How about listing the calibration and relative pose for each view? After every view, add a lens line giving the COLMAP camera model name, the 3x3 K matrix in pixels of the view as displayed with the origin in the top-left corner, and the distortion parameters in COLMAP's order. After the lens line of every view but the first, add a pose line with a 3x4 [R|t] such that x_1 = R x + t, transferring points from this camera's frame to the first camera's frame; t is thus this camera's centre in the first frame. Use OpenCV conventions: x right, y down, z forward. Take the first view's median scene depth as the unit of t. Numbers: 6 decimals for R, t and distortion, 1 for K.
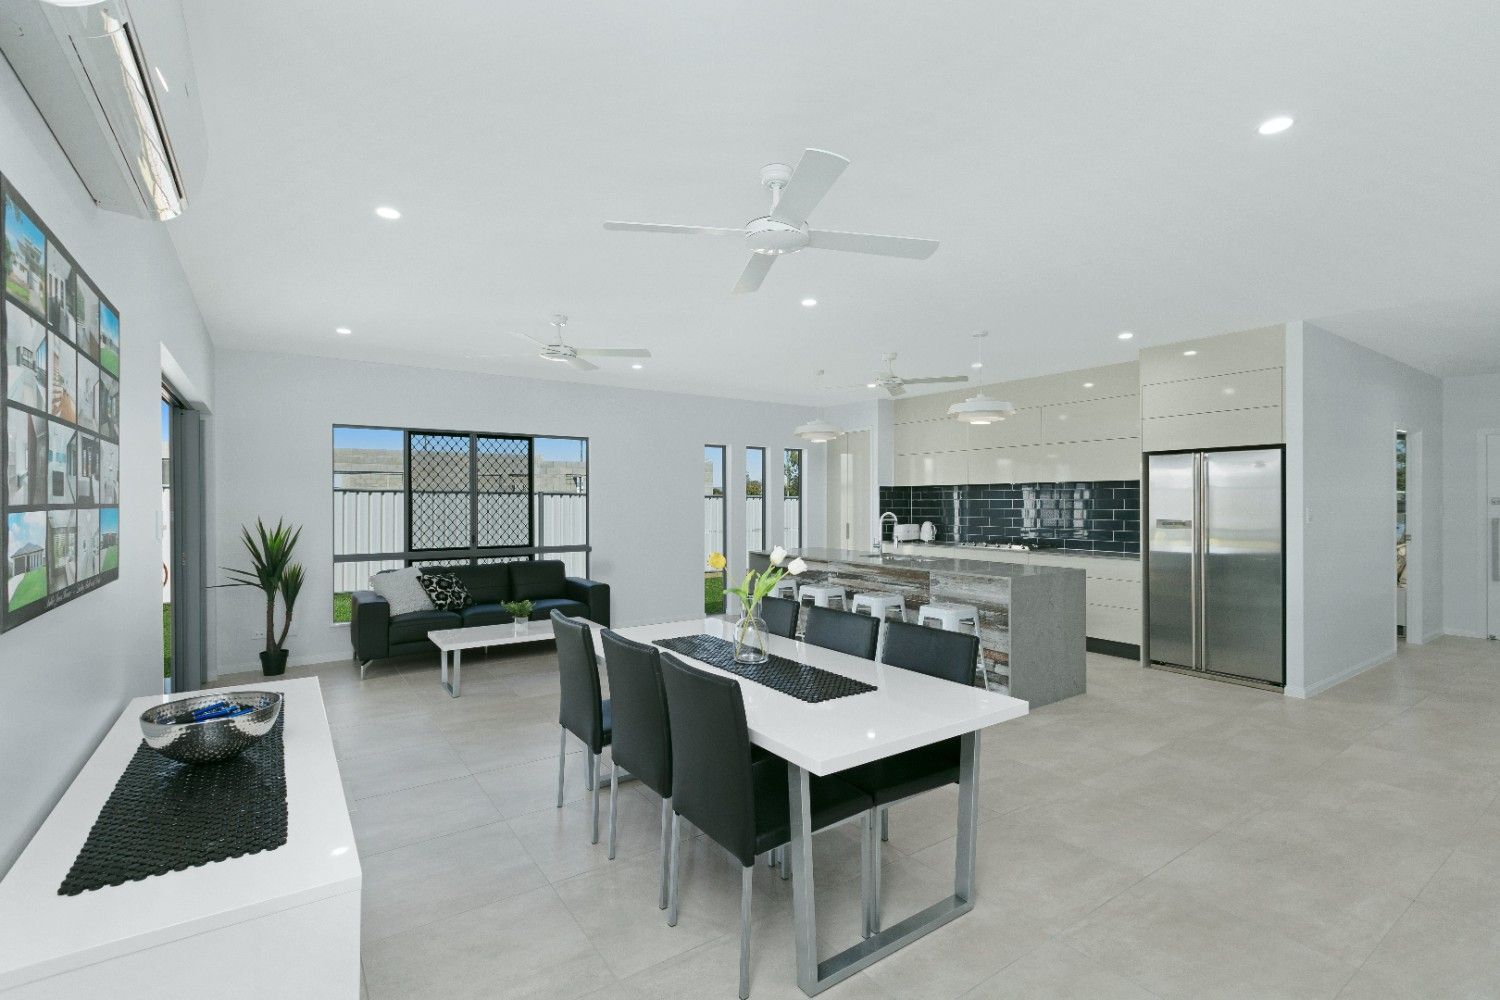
lens RADIAL K [[665.0, 0, 749.5], [0, 665.0, 503.0], [0, 0, 1]] dist [0.000439, 0.000149]
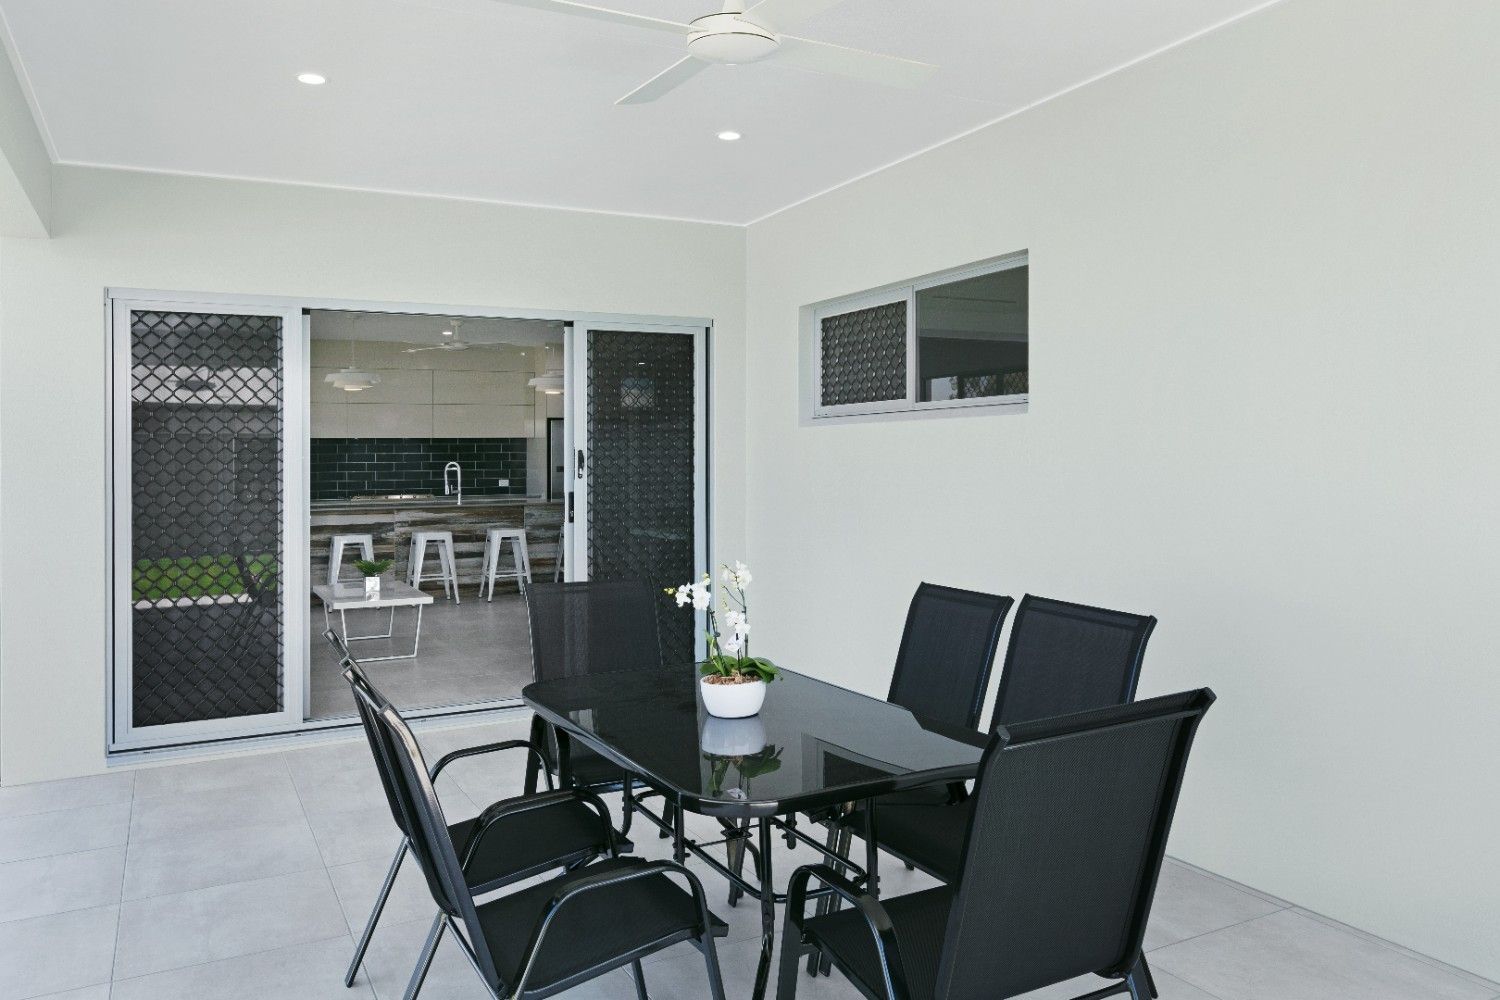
lens RADIAL K [[1028.2, 0, 717.6], [0, 1028.2, 494.1], [0, 0, 1]] dist [0.002446, 0.002017]
pose [[0.167417, -0.027812, 0.985494, -1.198902], [0.004294, 0.999613, 0.027481, 0.020785], [-0.985877, -0.000369, 0.167471, 0.247818]]
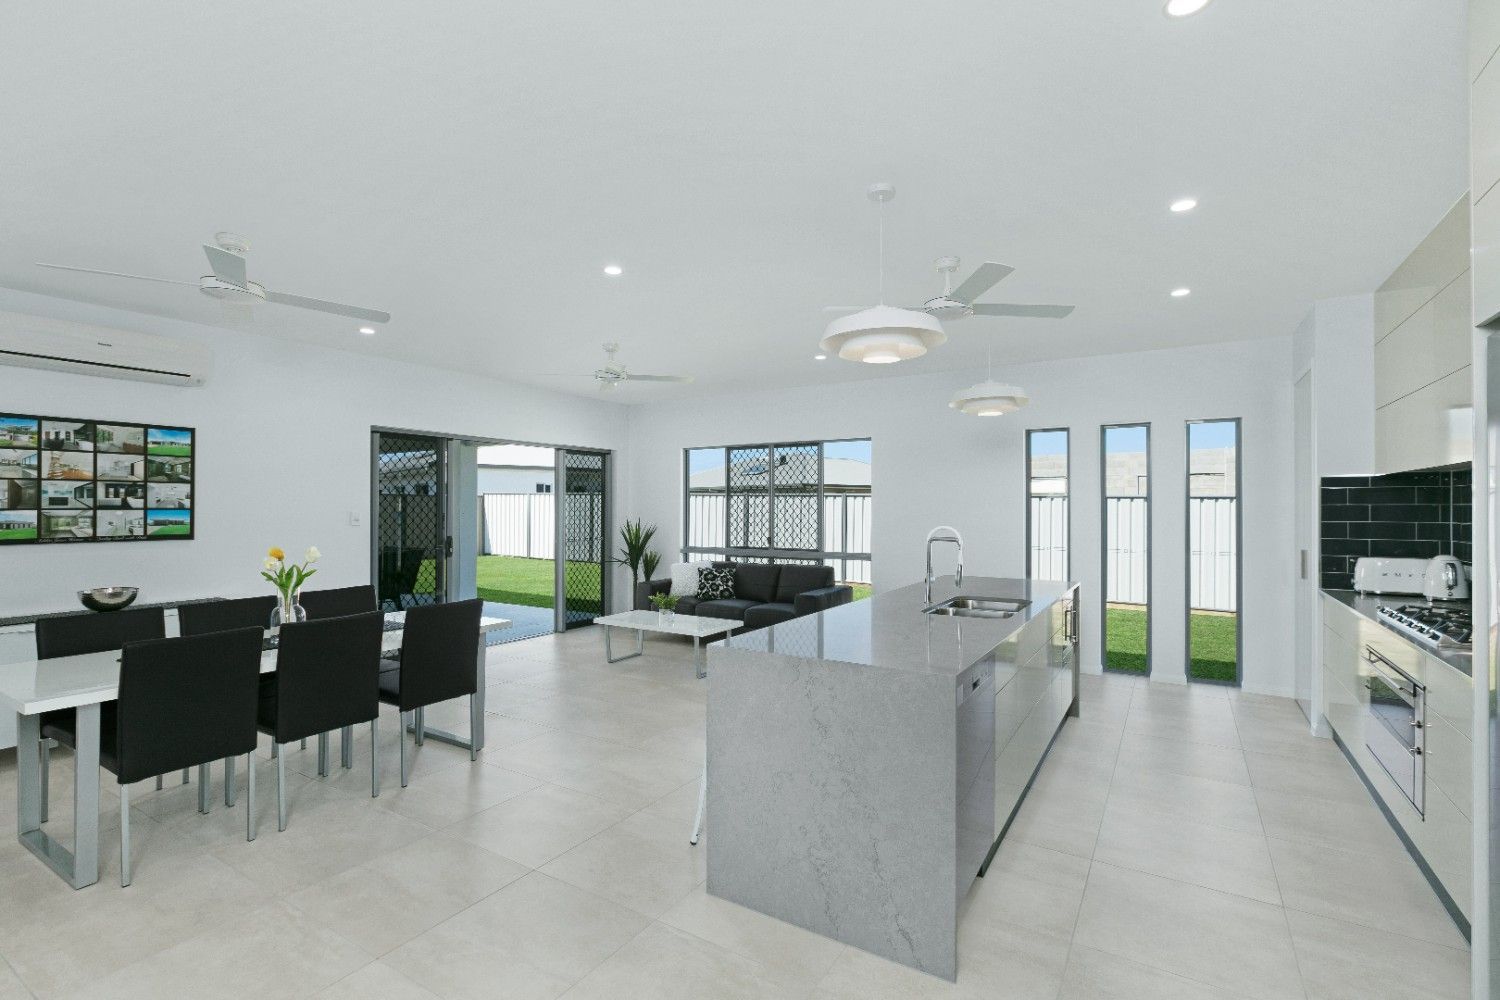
lens RADIAL K [[684.6, 0, 752.5], [0, 684.6, 506.1], [0, 0, 1]] dist [-0.000445, -0.000142]
pose [[0.396155, 0.000459, -0.918184, 0.608722], [-0.005514, 0.999983, -0.001879, -0.000371], [0.918167, 0.005807, 0.396151, 0.524282]]
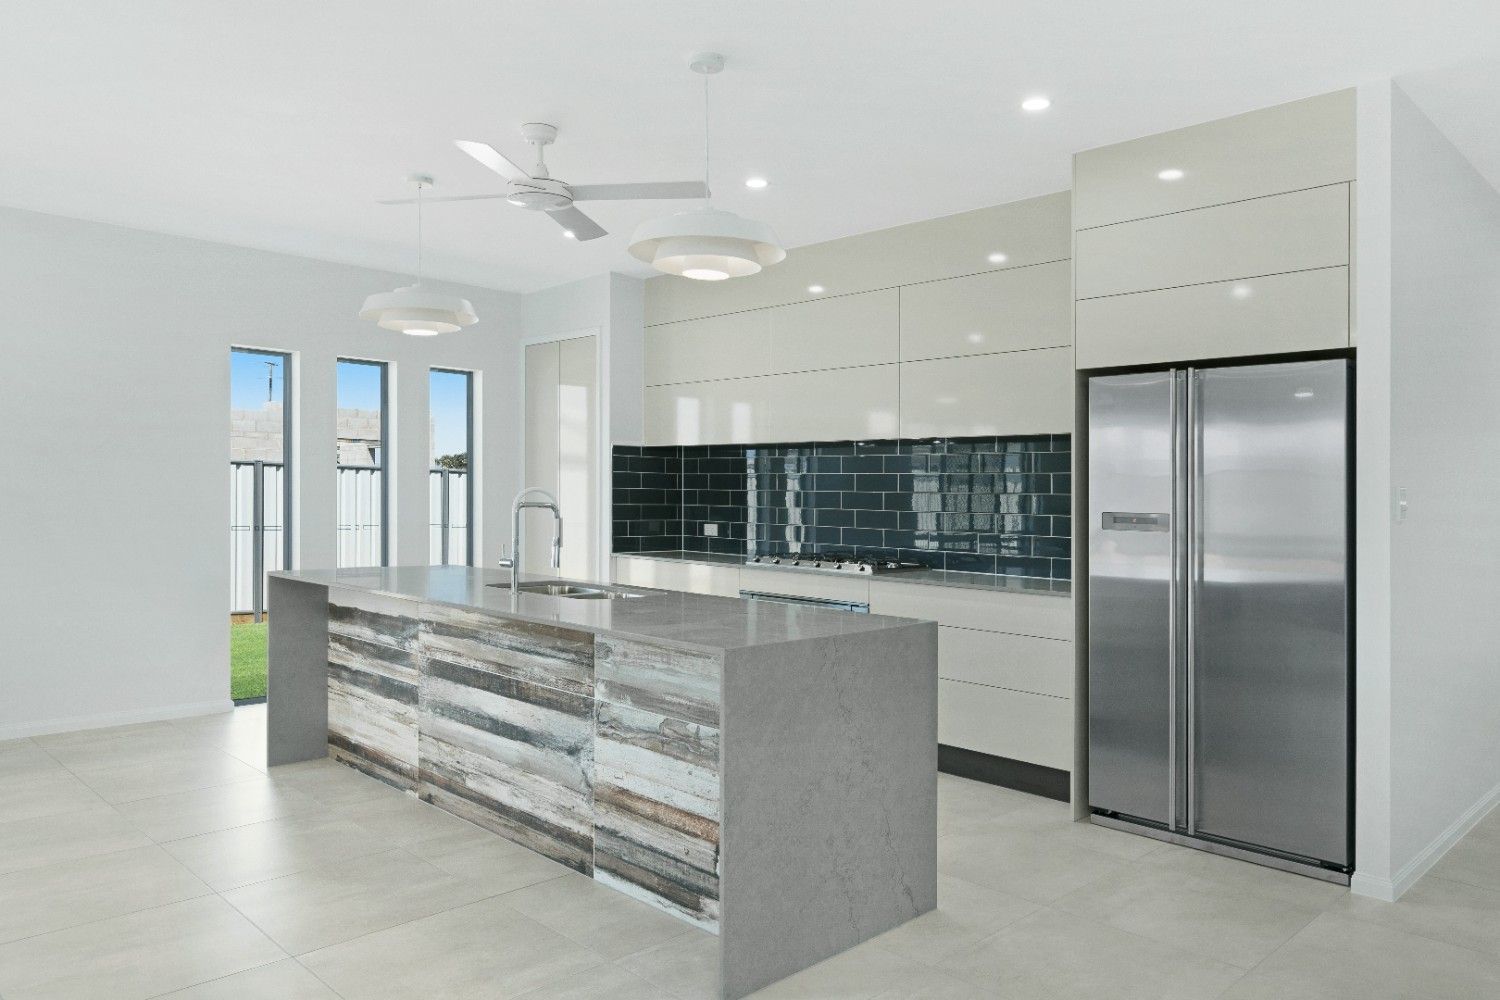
lens RADIAL K [[1028.2, 0, 717.6], [0, 1028.2, 494.1], [0, 0, 1]] dist [0.002446, 0.002017]
pose [[0.987722, 0.017266, 0.155267, 0.187762], [-0.017269, 0.999850, -0.001332, 0.014871], [-0.155267, -0.001366, 0.987872, 0.262996]]
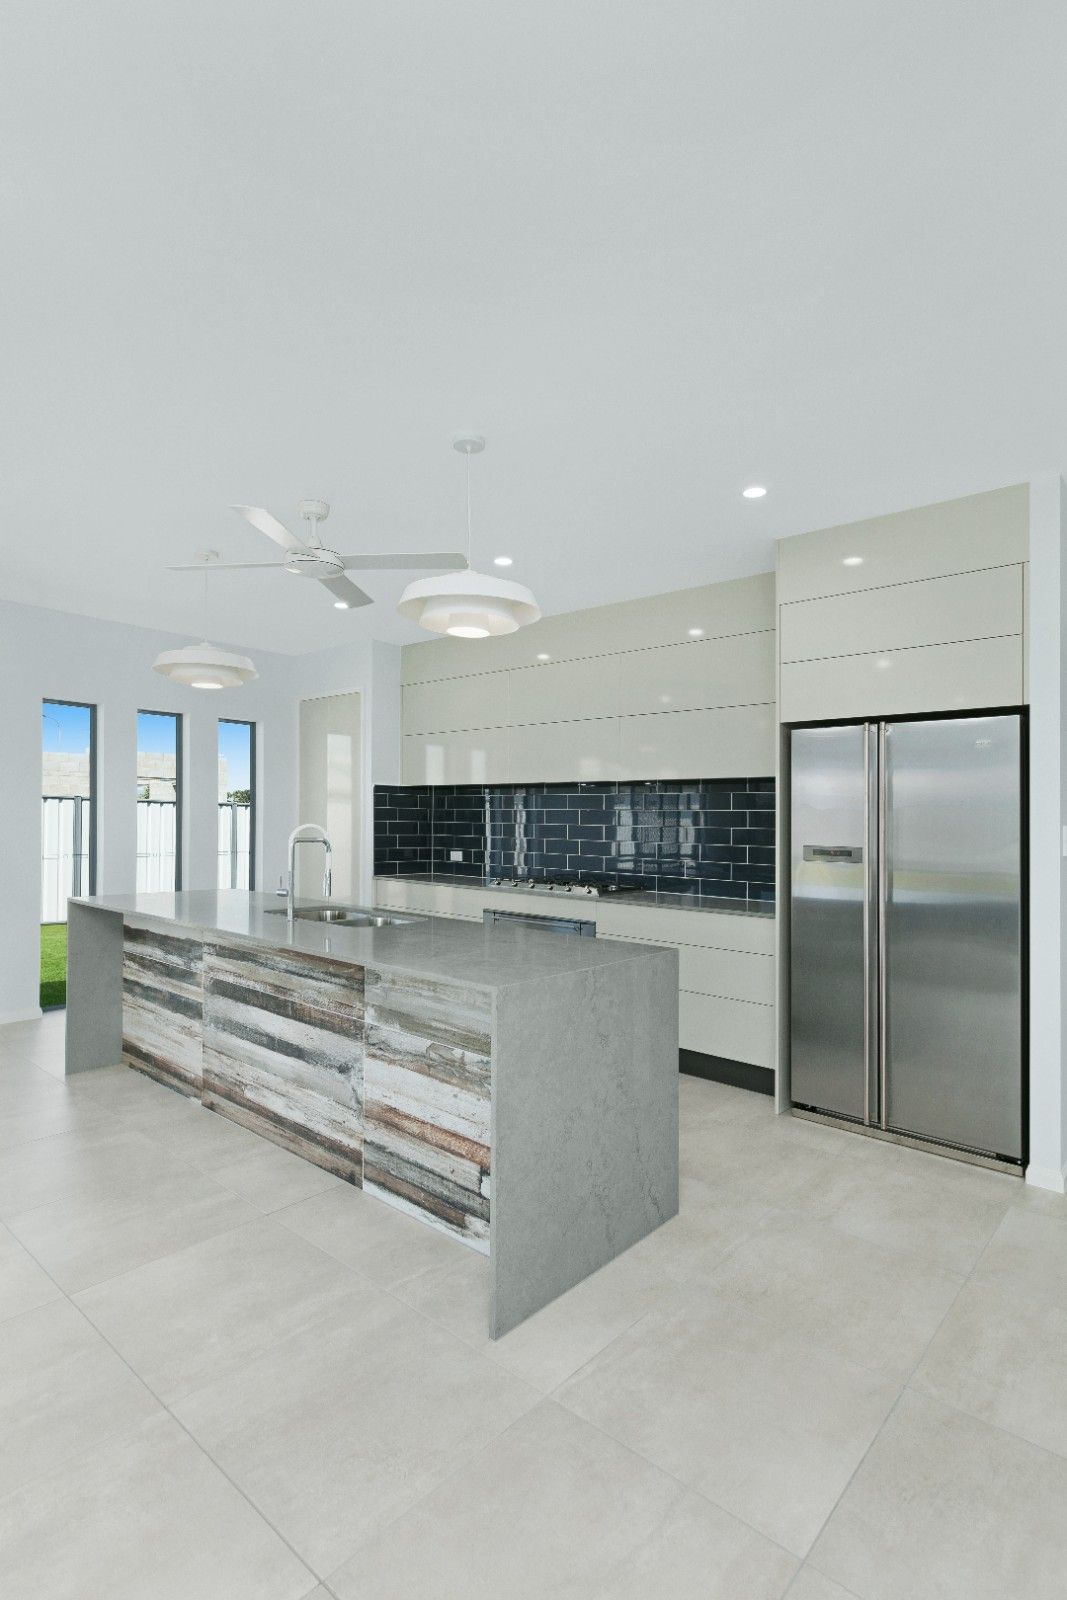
lens RADIAL K [[796.4, 0, 487.7], [0, 796.4, 790.7], [0, 0, 1]] dist [-0.002982, -0.000421]
pose [[0.979151, 0.024431, 0.201660, 0.184016], [-0.016776, 0.999075, -0.039583, 0.008423], [-0.202440, 0.035375, 0.978655, 0.337689]]
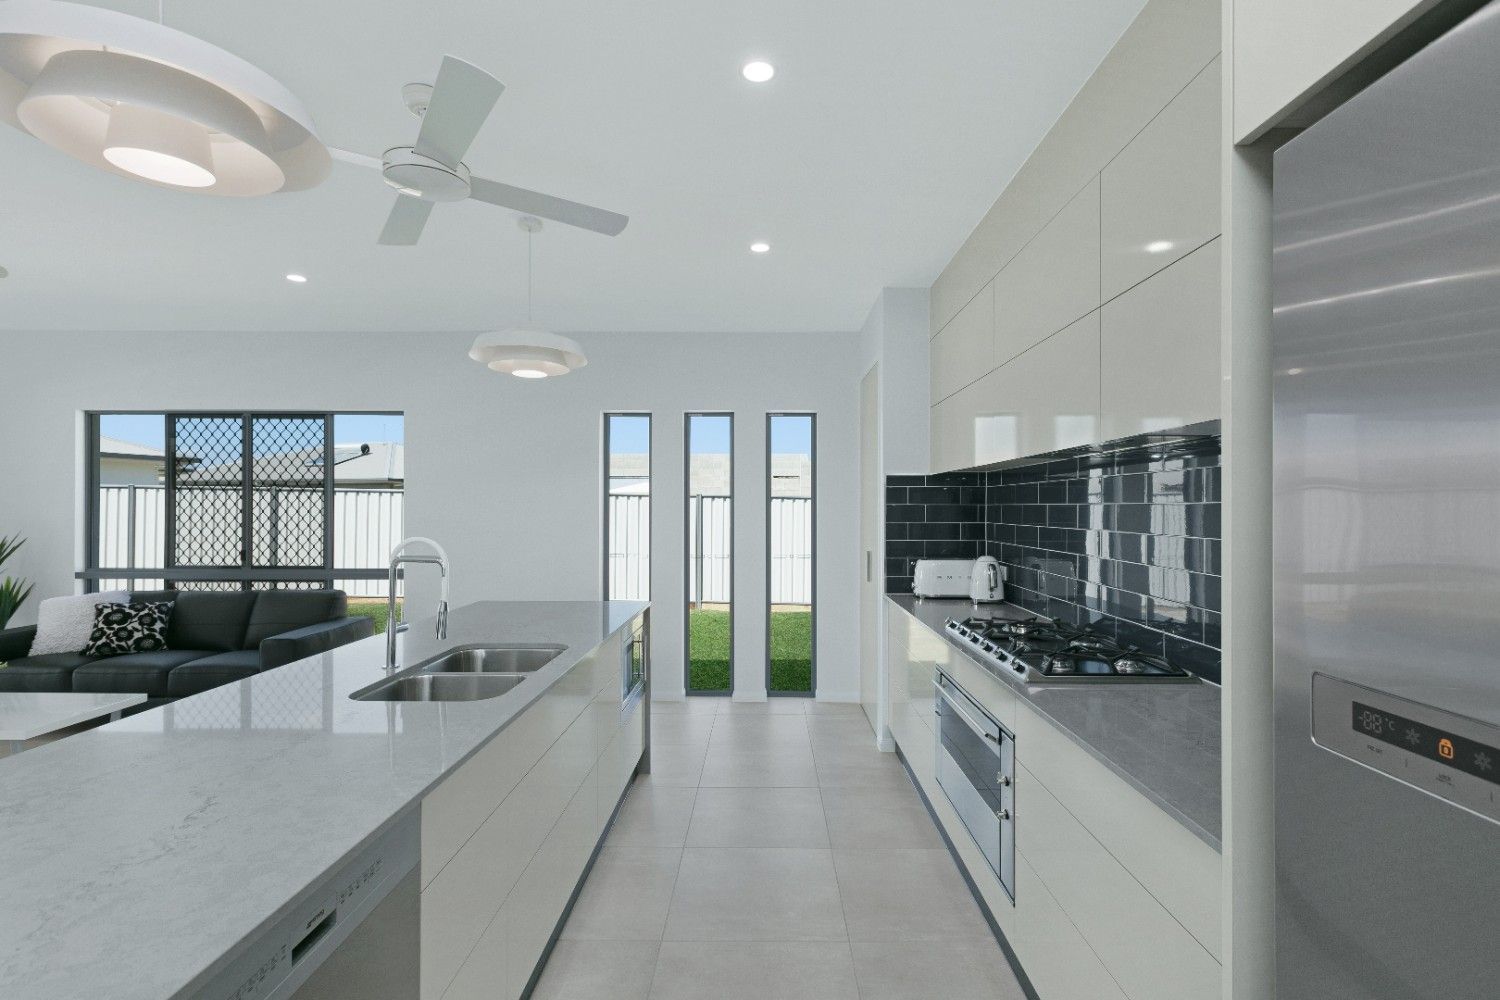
lens RADIAL K [[720.1, 0, 743.2], [0, 720.1, 499.8], [0, 0, 1]] dist [0.012198, 0.000160]
pose [[0.803442, -0.001989, -0.595380, 0.508411], [-0.007259, 0.999887, -0.013135, -0.000991], [0.595339, 0.014875, 0.803337, 0.680194]]
